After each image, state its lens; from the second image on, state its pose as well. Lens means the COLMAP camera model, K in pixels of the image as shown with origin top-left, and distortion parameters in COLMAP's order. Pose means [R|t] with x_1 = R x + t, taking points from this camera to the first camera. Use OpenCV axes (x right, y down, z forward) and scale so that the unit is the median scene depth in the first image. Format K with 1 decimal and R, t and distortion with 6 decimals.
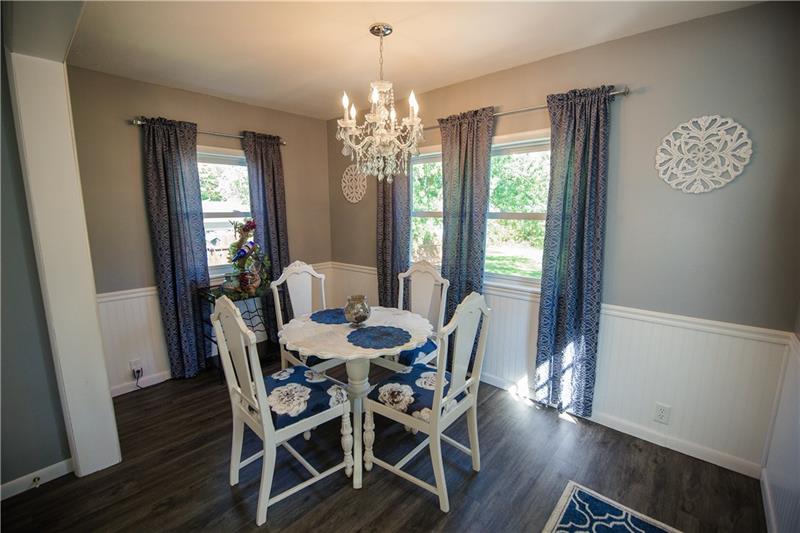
lens RADIAL K [[346.8, 0, 406.0], [0, 346.8, 272.1], [0, 0, 1]] dist [-0.009920, -0.005113]
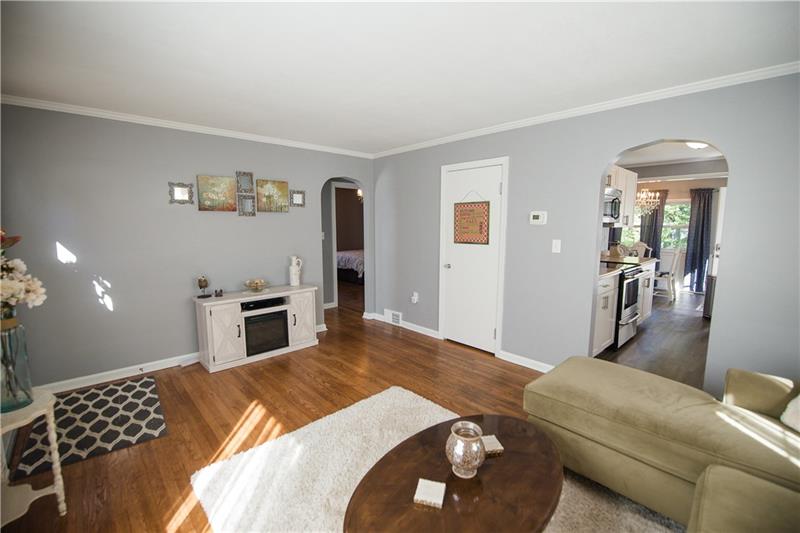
lens RADIAL K [[346.8, 0, 395.8], [0, 346.8, 267.1], [0, 0, 1]] dist [-0.009920, -0.005113]
pose [[0.992172, 0.015663, -0.123893, -1.895770], [-0.021517, 0.998707, -0.046058, 0.415529], [0.123012, 0.048364, 0.991226, -2.456079]]
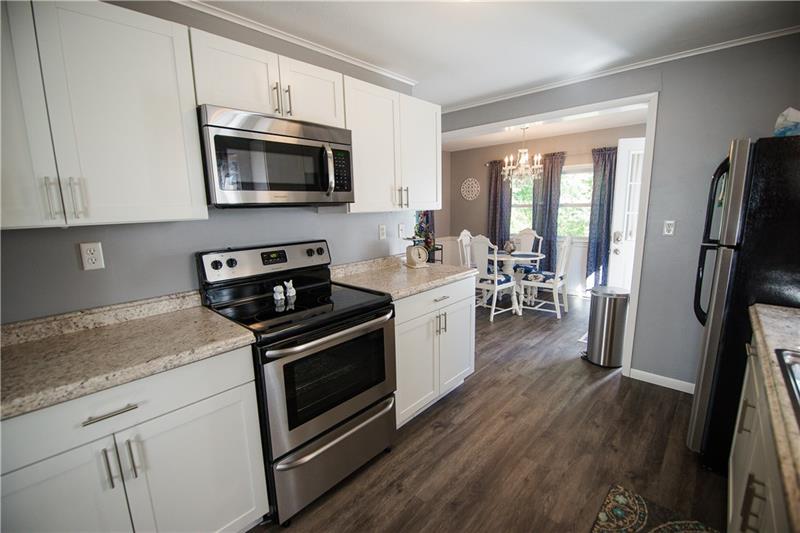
lens RADIAL K [[346.8, 0, 398.2], [0, 346.8, 266.9], [0, 0, 1]] dist [-0.009920, -0.005113]
pose [[0.998547, -0.016503, -0.051305, -0.710459], [0.016629, 0.999860, 0.002032, 0.204232], [0.051264, -0.002882, 0.998681, -1.237631]]
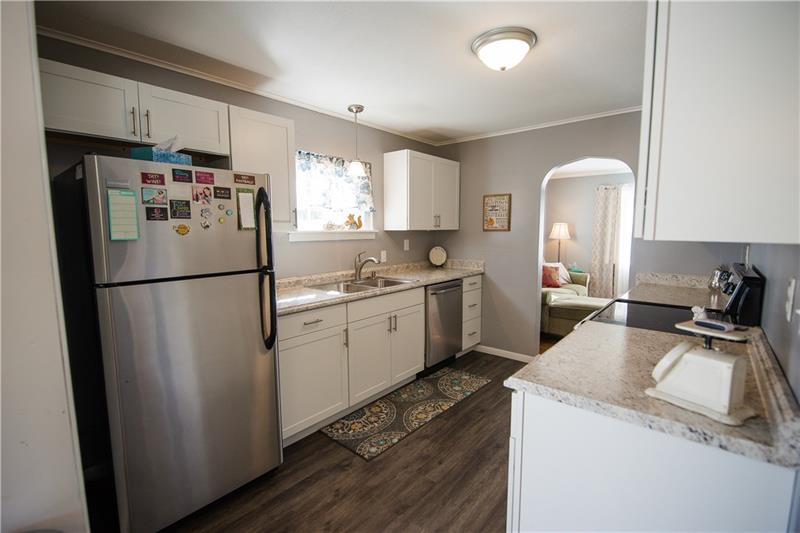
lens RADIAL K [[361.6, 0, 401.1], [0, 361.6, 265.0], [0, 0, 1]] dist [0.000655, 0.000000]
pose [[-1.000000, 0.000847, 0.000105, -0.346285], [0.000843, 0.960683, 0.277648, -0.085093], [0.000135, 0.277648, -0.960683, 0.415339]]
